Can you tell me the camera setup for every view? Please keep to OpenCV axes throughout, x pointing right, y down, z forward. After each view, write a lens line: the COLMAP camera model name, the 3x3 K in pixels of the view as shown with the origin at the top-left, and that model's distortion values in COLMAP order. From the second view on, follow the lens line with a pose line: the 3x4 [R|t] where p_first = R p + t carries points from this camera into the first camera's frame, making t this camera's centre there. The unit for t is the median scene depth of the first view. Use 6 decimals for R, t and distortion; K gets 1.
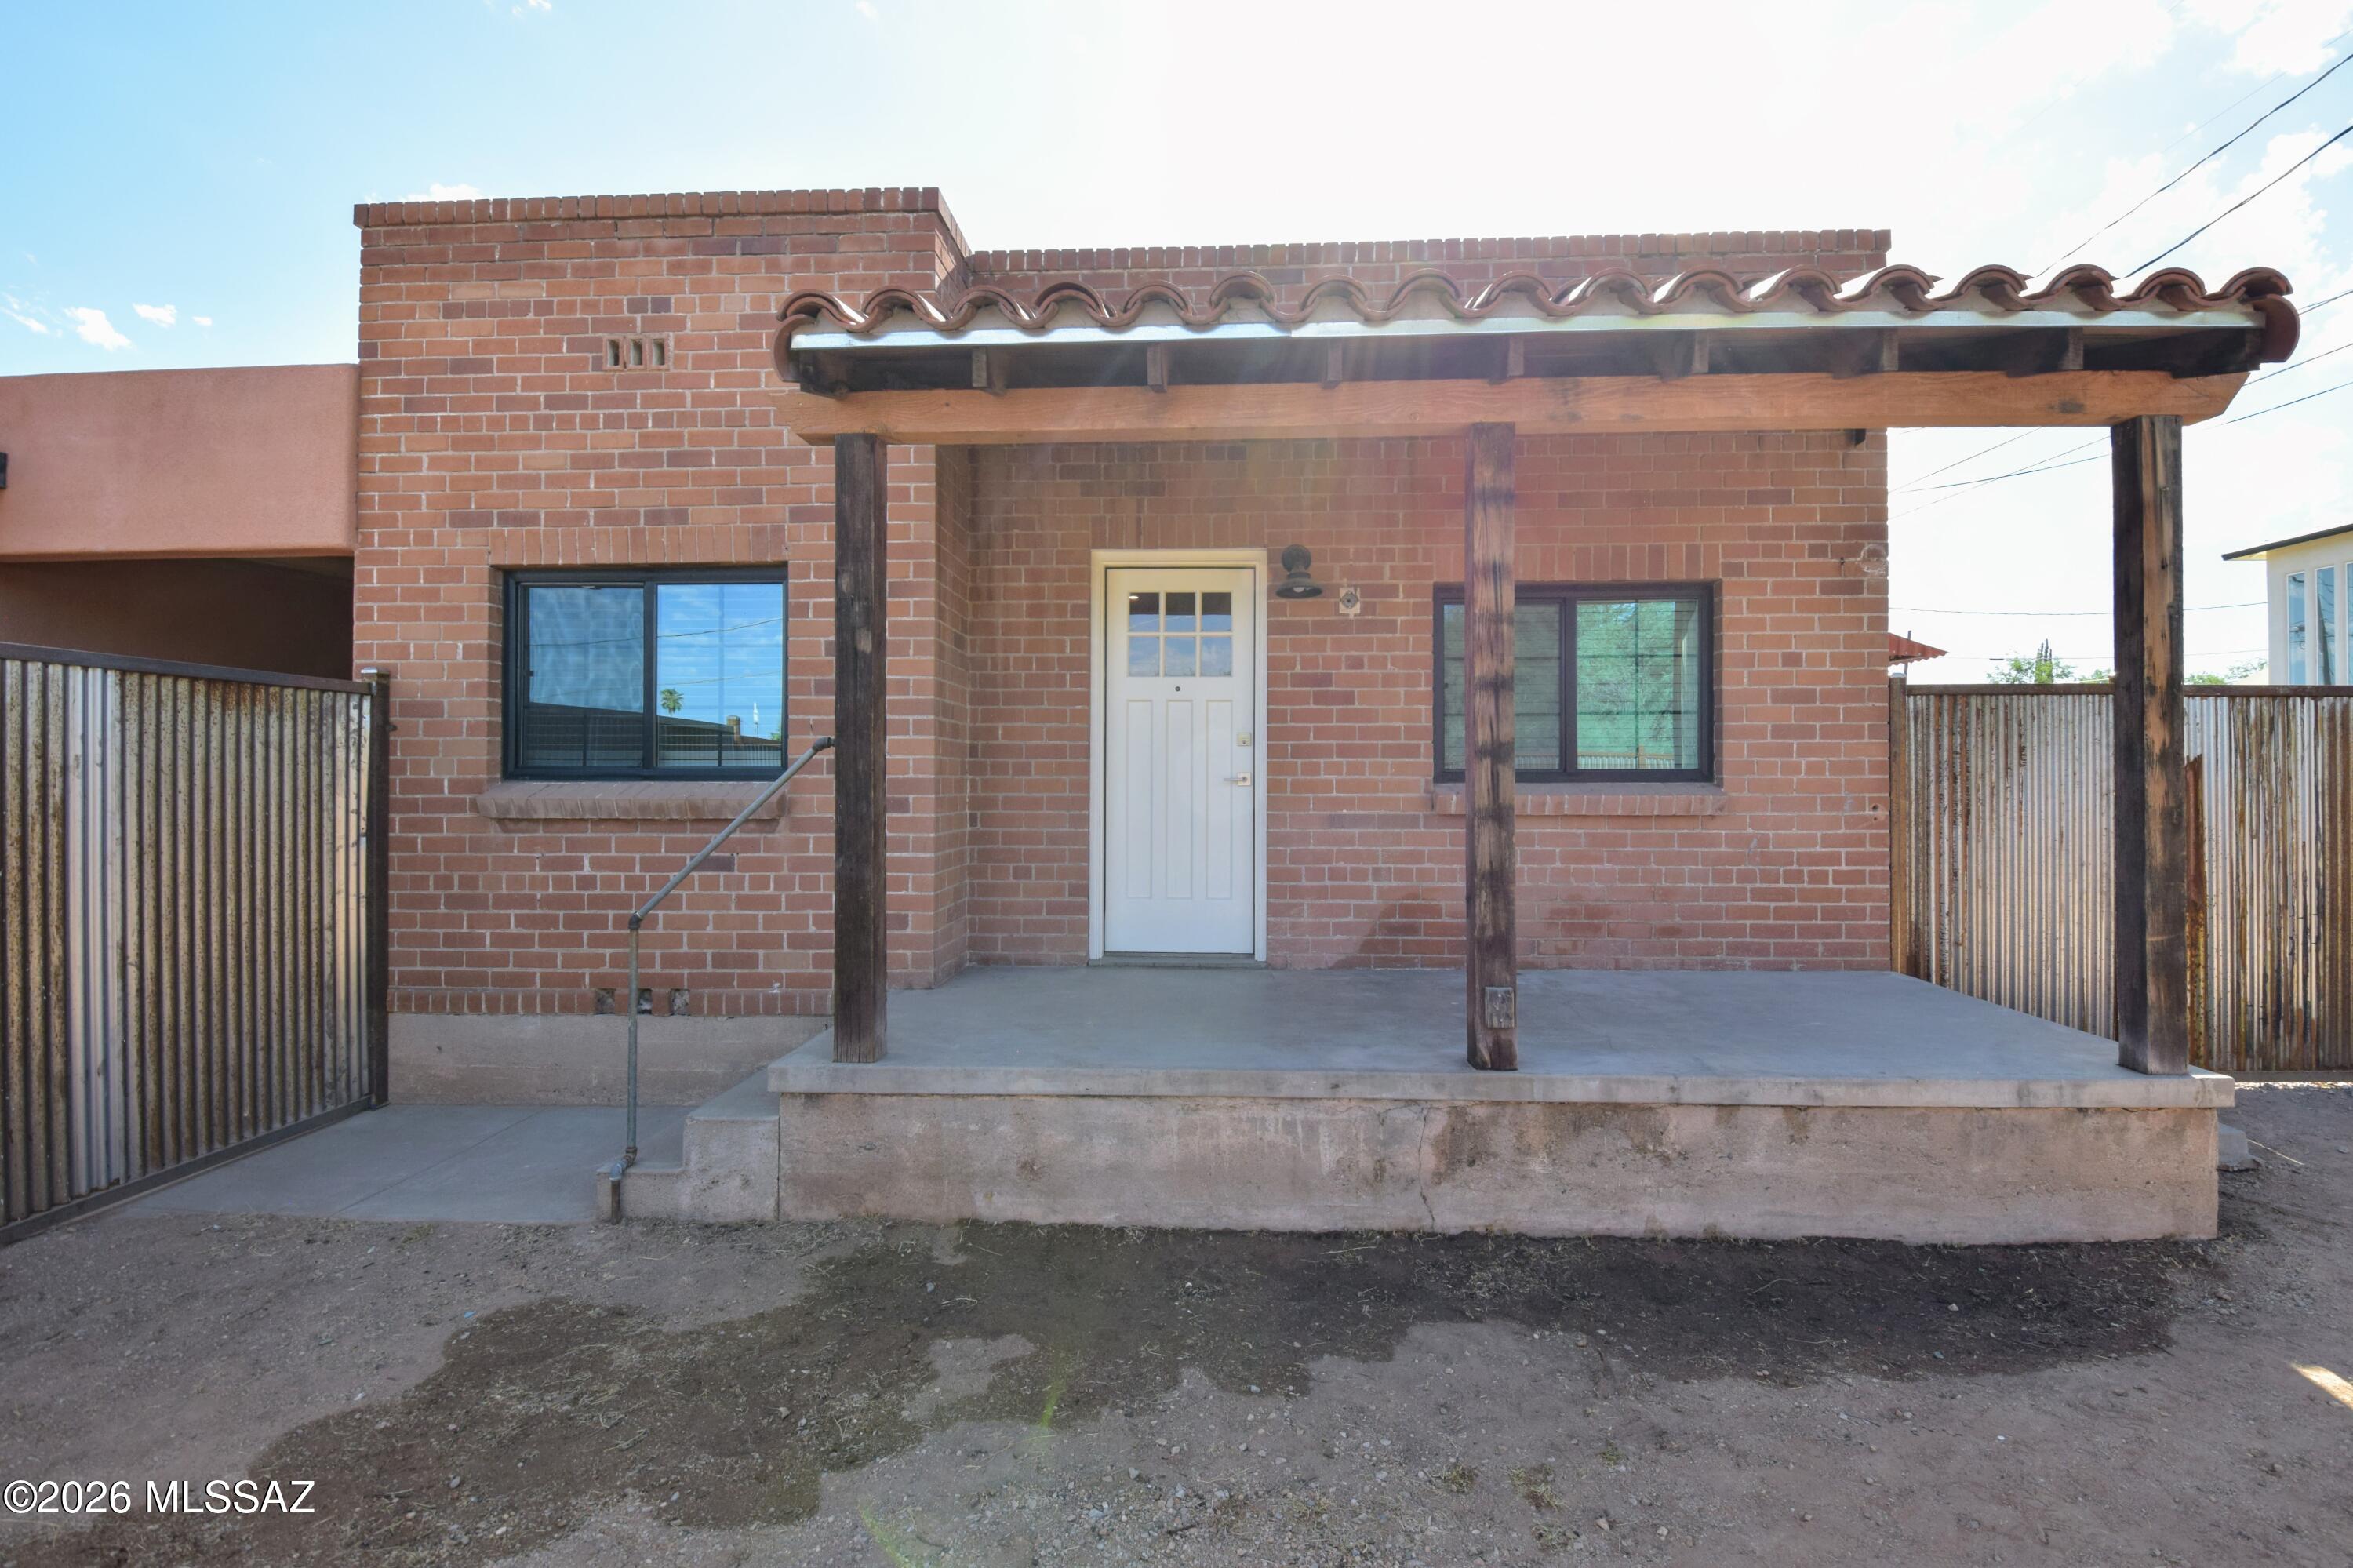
lens RADIAL K [[1079.7, 0, 1181.3], [0, 1079.7, 776.2], [0, 0, 1]] dist [0.016590, -0.026056]
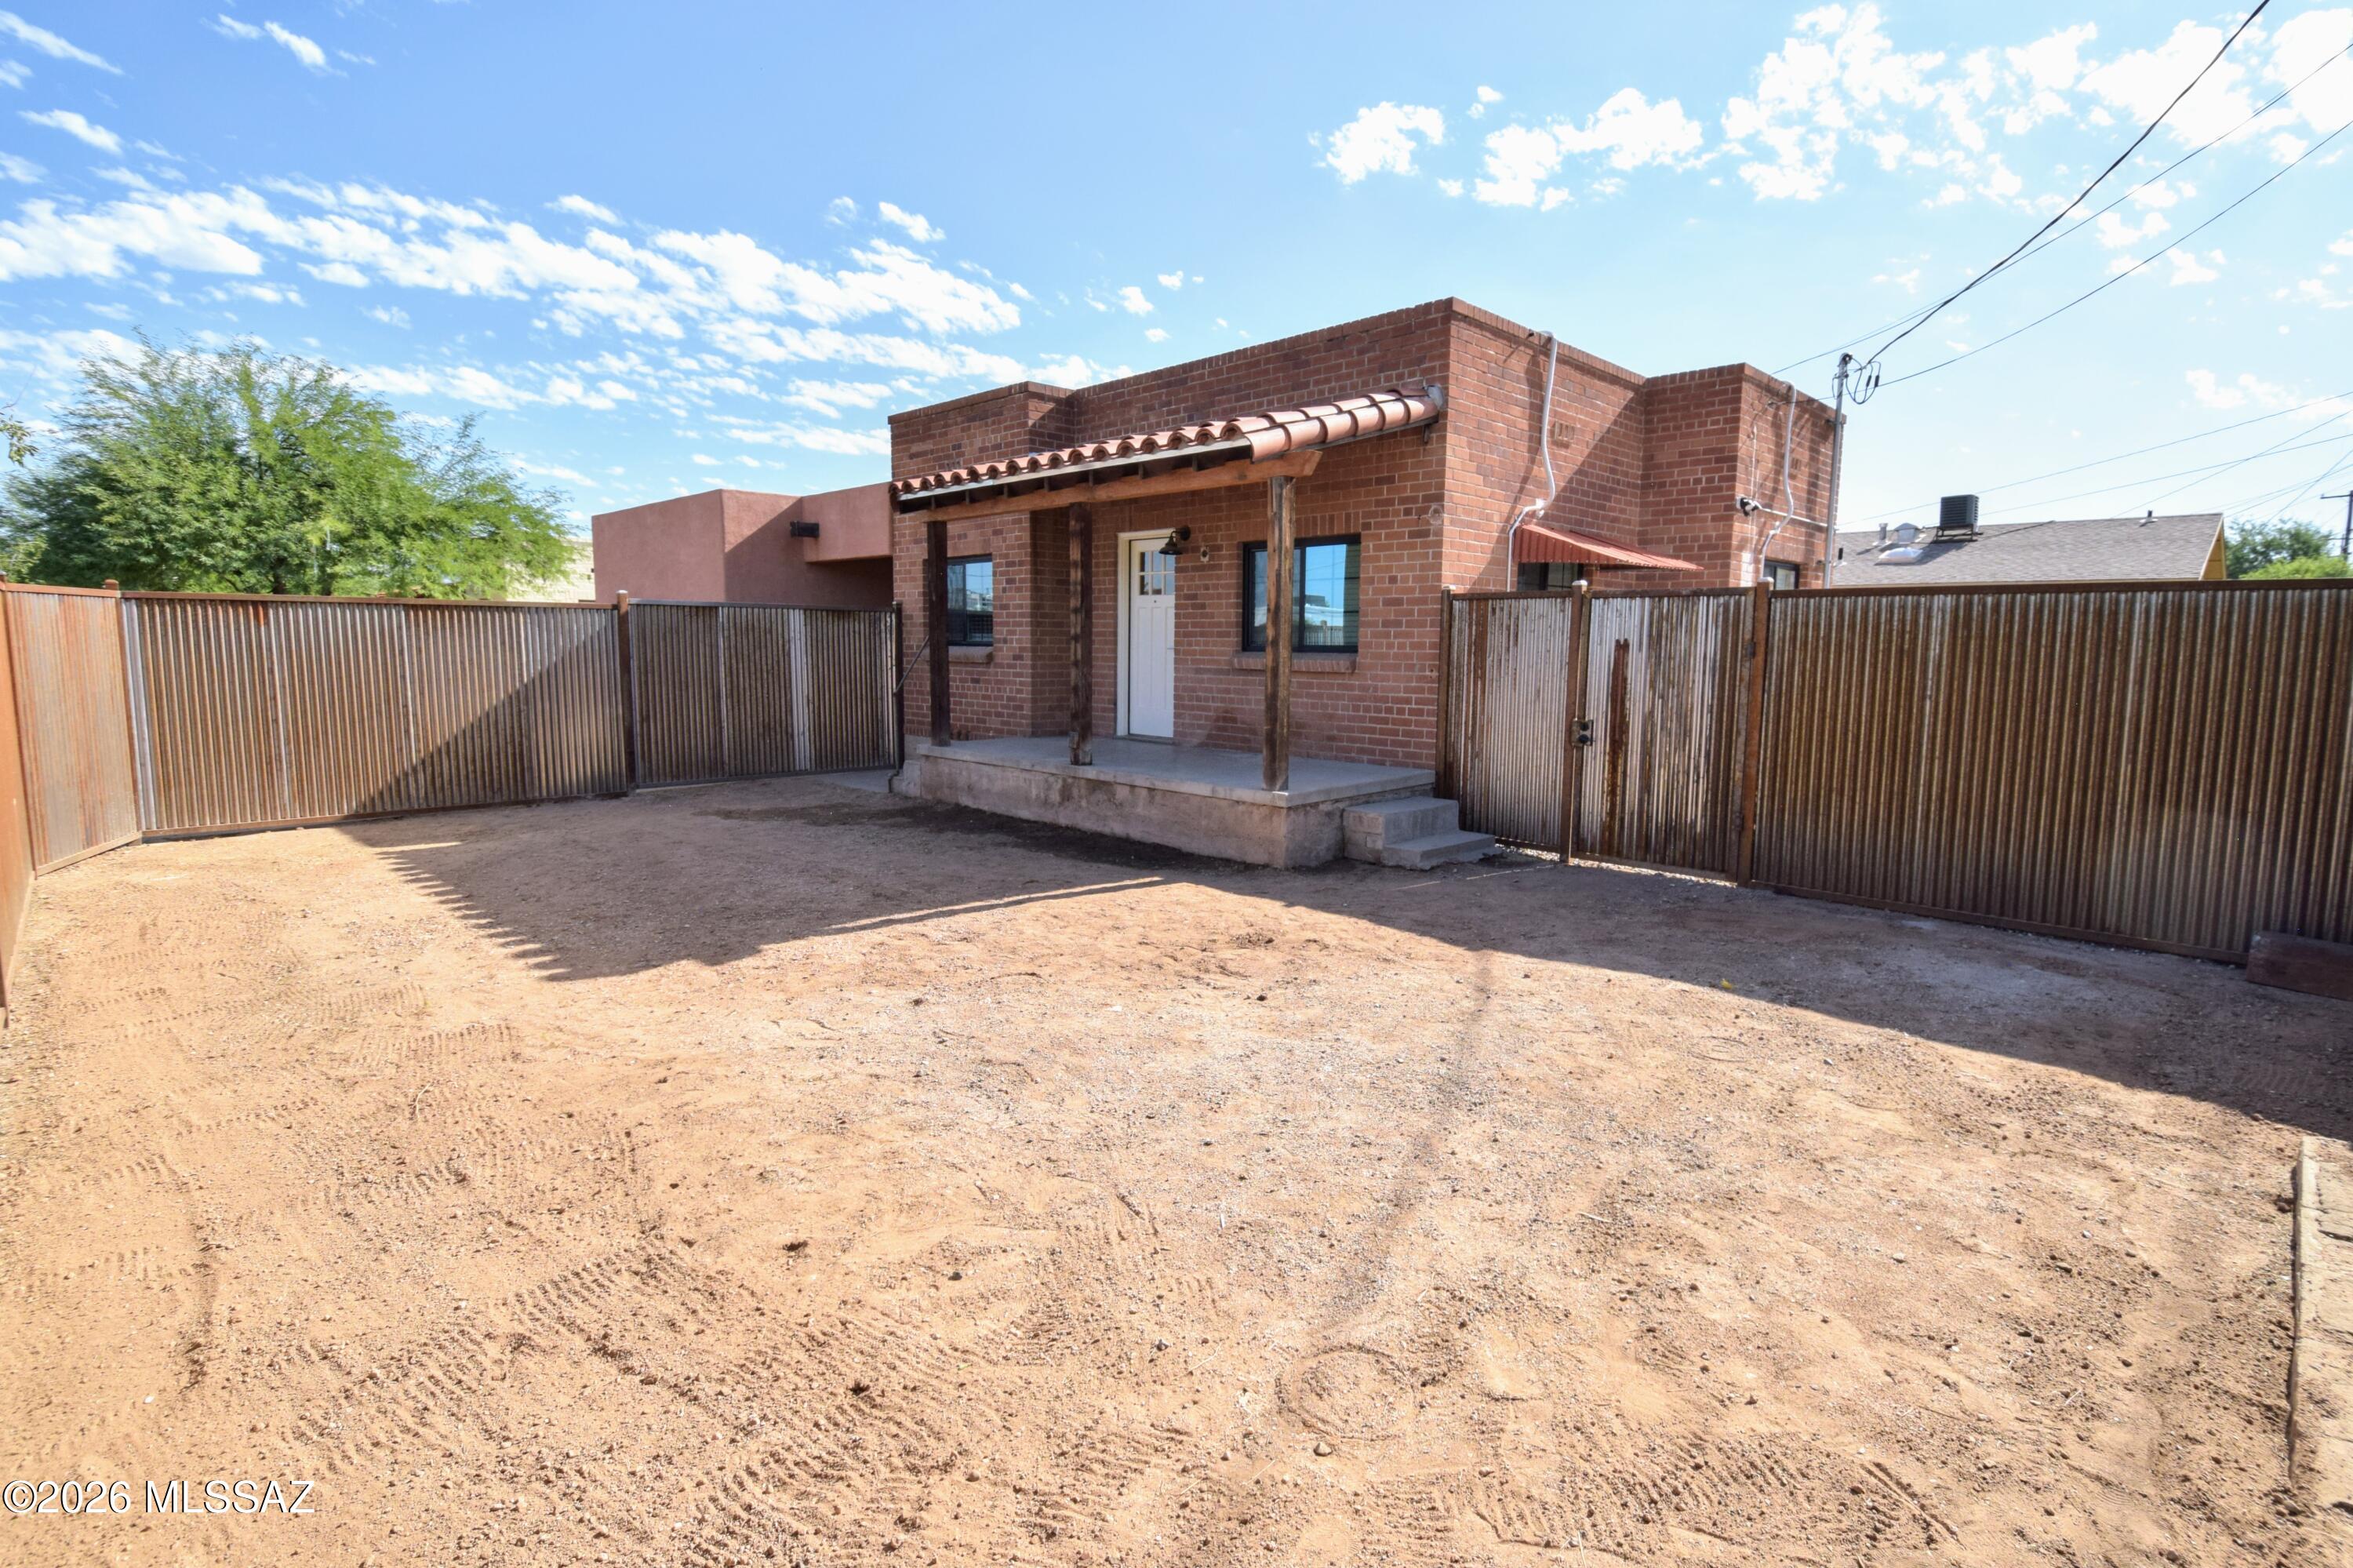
lens RADIAL K [[1079.7, 0, 1181.3], [0, 1079.7, 776.2], [0, 0, 1]] dist [0.016590, -0.026056]
pose [[0.738586, 0.090929, -0.667999, 1.526825], [-0.008908, 0.992092, 0.125196, -0.013979], [0.674101, -0.086518, 0.733555, -0.482909]]
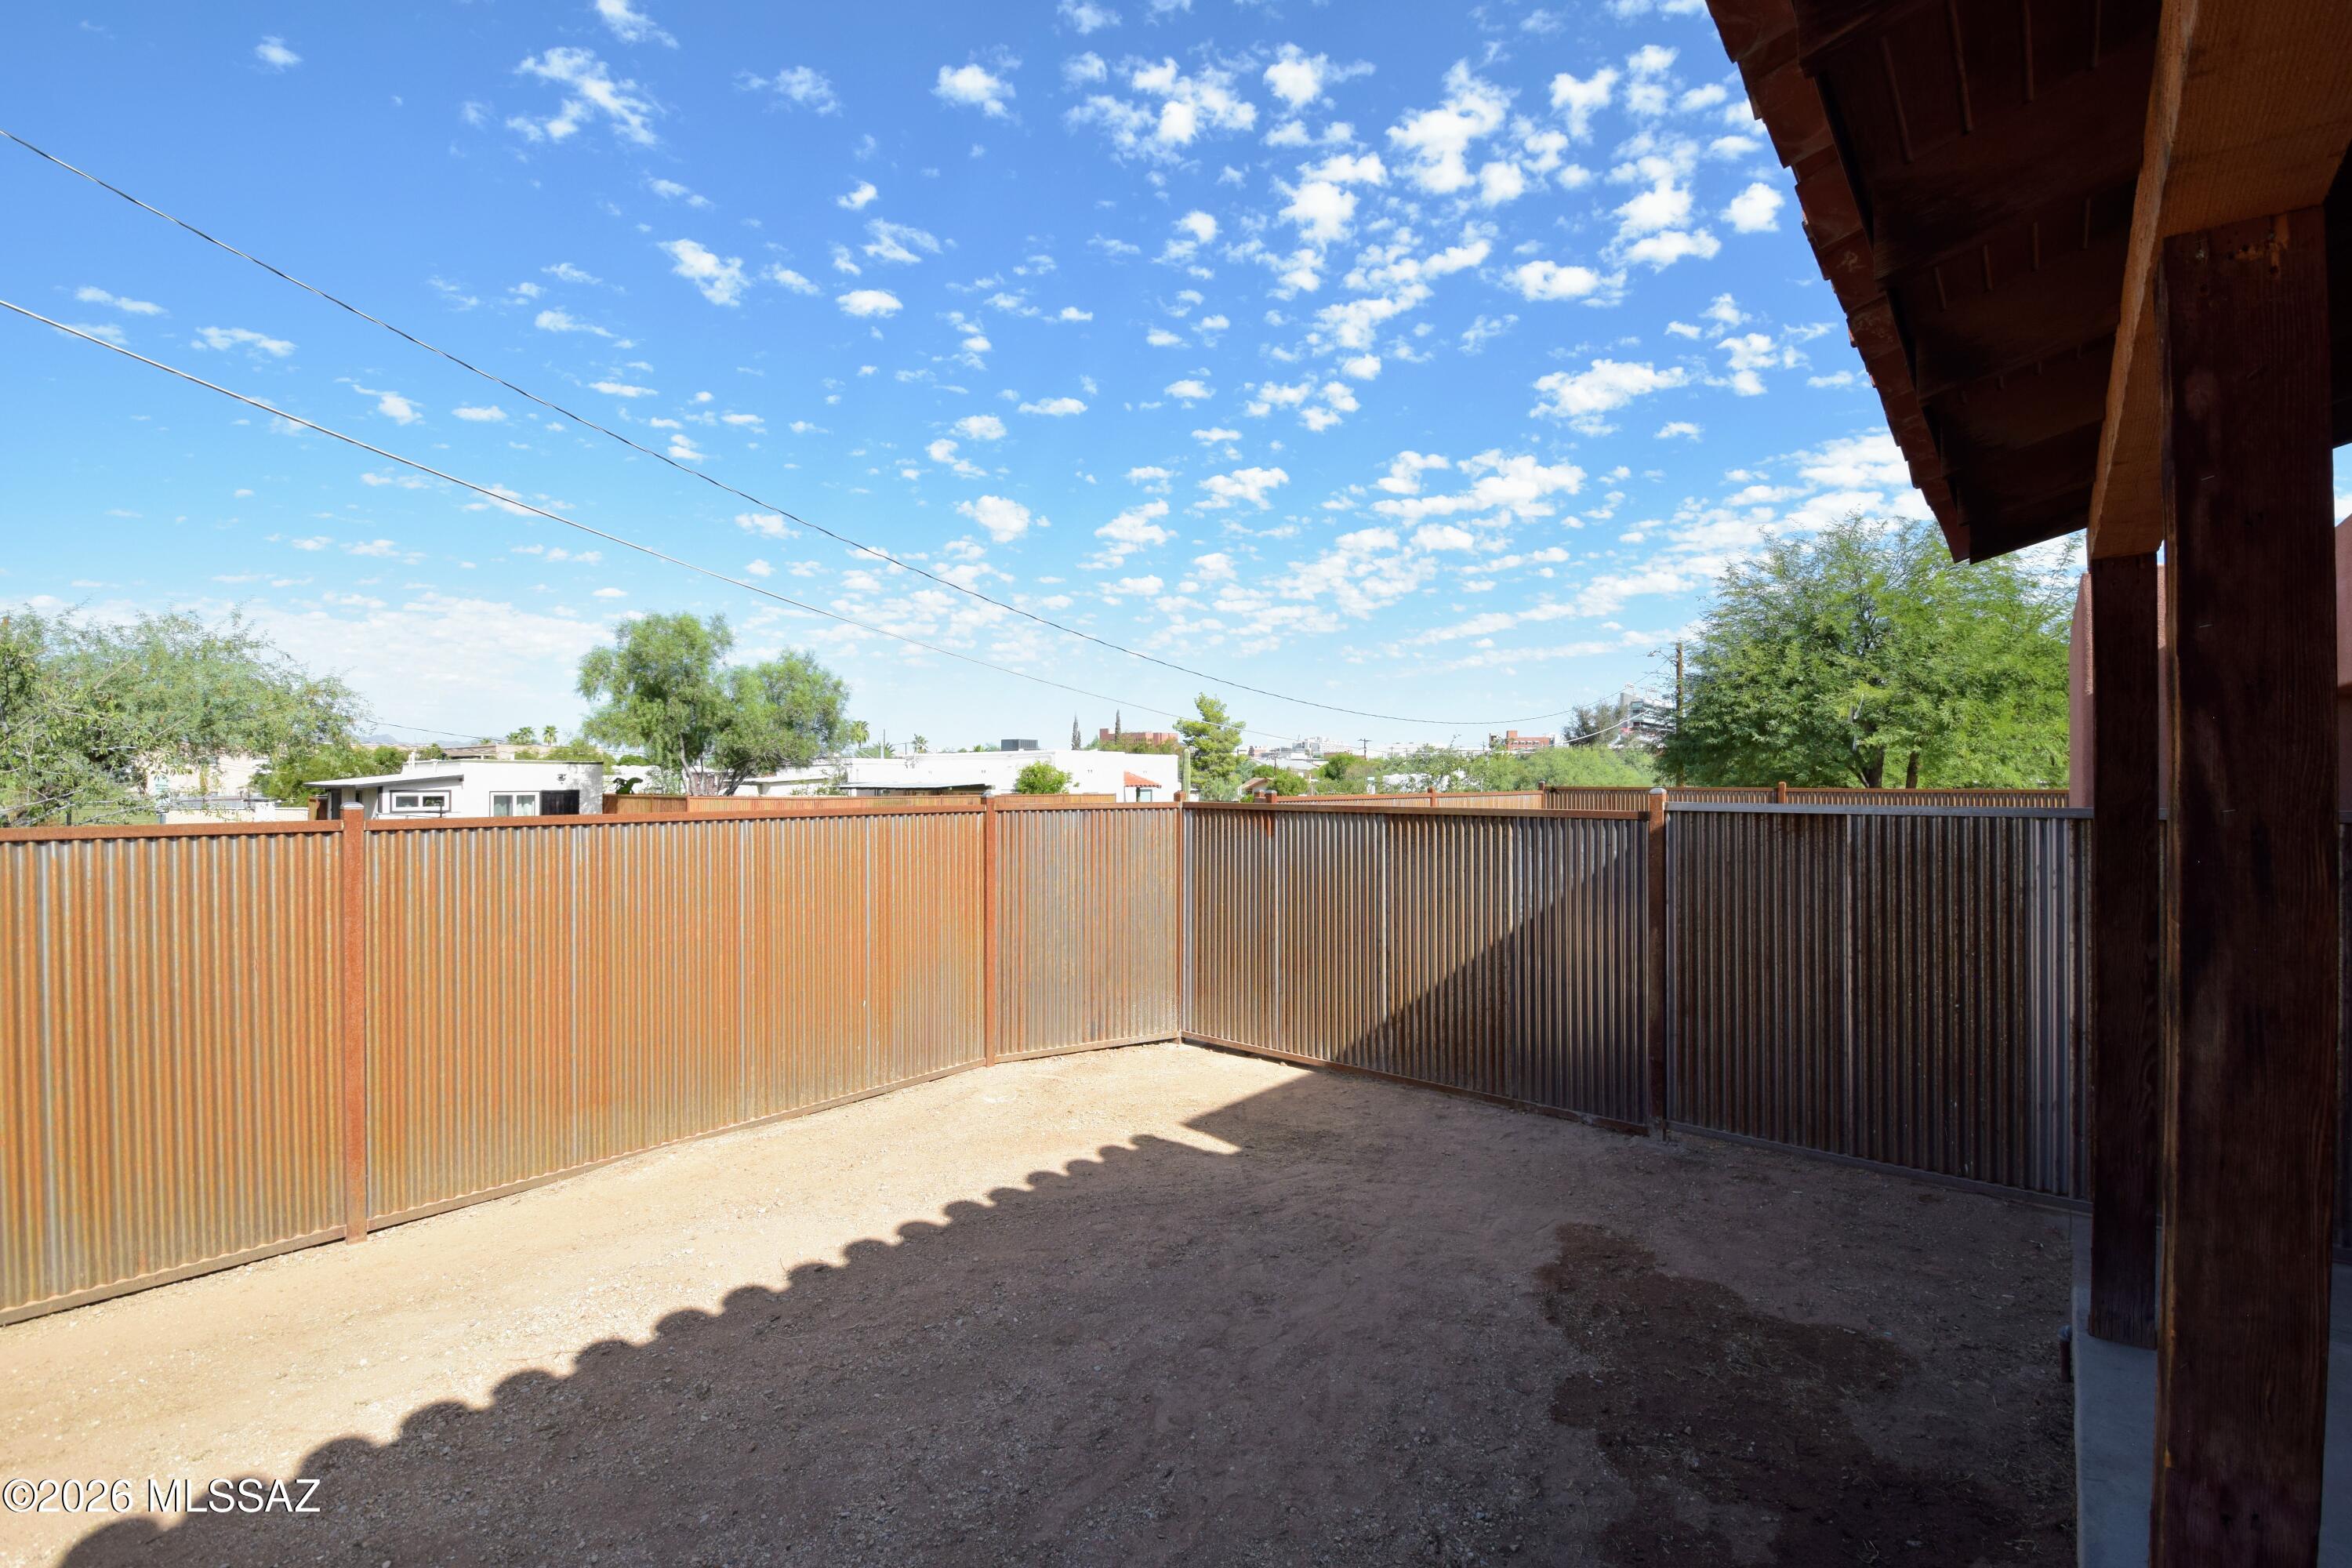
lens RADIAL K [[1079.2, 0, 1180.8], [0, 1079.2, 776.2], [0, 0, 1]] dist [0.016590, -0.026056]
pose [[-0.595216, -0.007685, -0.803529, 0.584040], [-0.006644, 0.999967, -0.004643, -0.108118], [0.803538, 0.002575, -0.595247, 0.706722]]
